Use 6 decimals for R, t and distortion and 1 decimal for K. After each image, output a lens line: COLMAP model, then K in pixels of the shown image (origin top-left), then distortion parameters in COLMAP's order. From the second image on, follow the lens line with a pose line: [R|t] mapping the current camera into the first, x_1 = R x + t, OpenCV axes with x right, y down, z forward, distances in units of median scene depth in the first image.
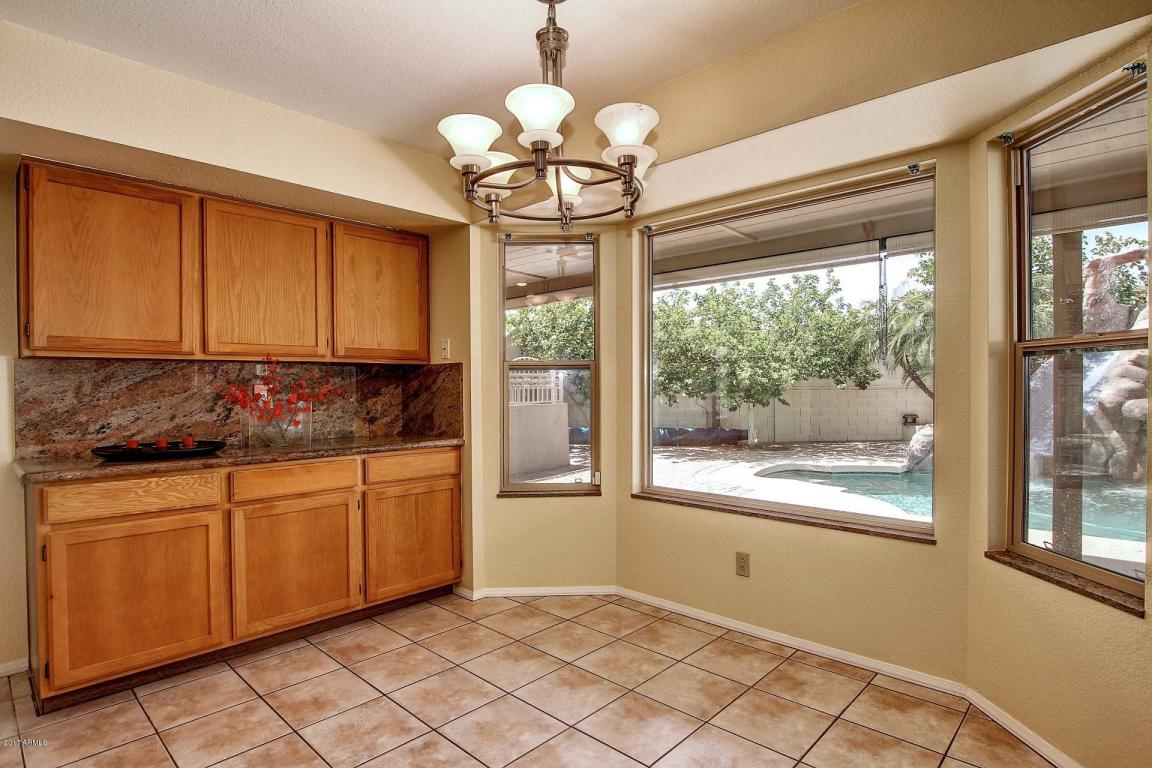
lens RADIAL K [[590.6, 0, 580.1], [0, 590.6, 393.1], [0, 0, 1]] dist [-0.031075, 0.000154]
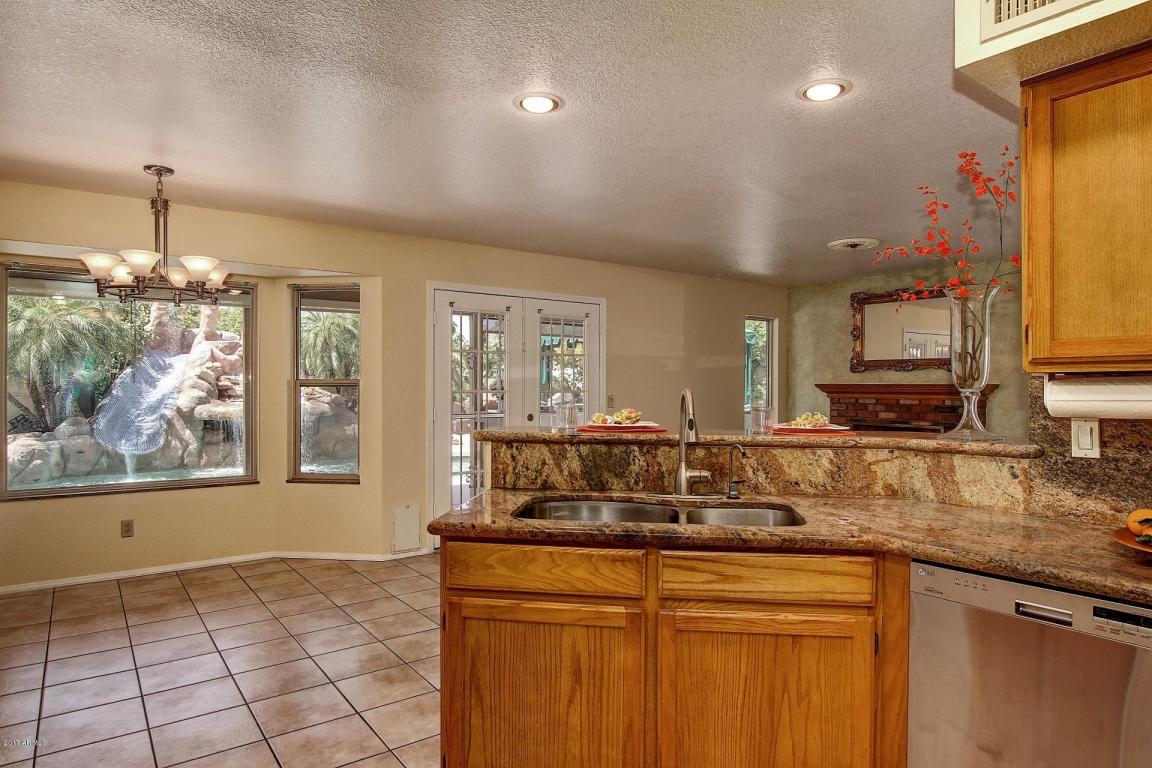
lens RADIAL K [[697.2, 0, 578.1], [0, 697.2, 386.4], [0, 0, 1]] dist [-0.017539, 0.007491]
pose [[0.175921, 0.008564, 0.984367, -0.446936], [0.008370, 0.999913, -0.010195, -0.007657], [-0.984369, 0.010032, 0.175834, -0.133466]]
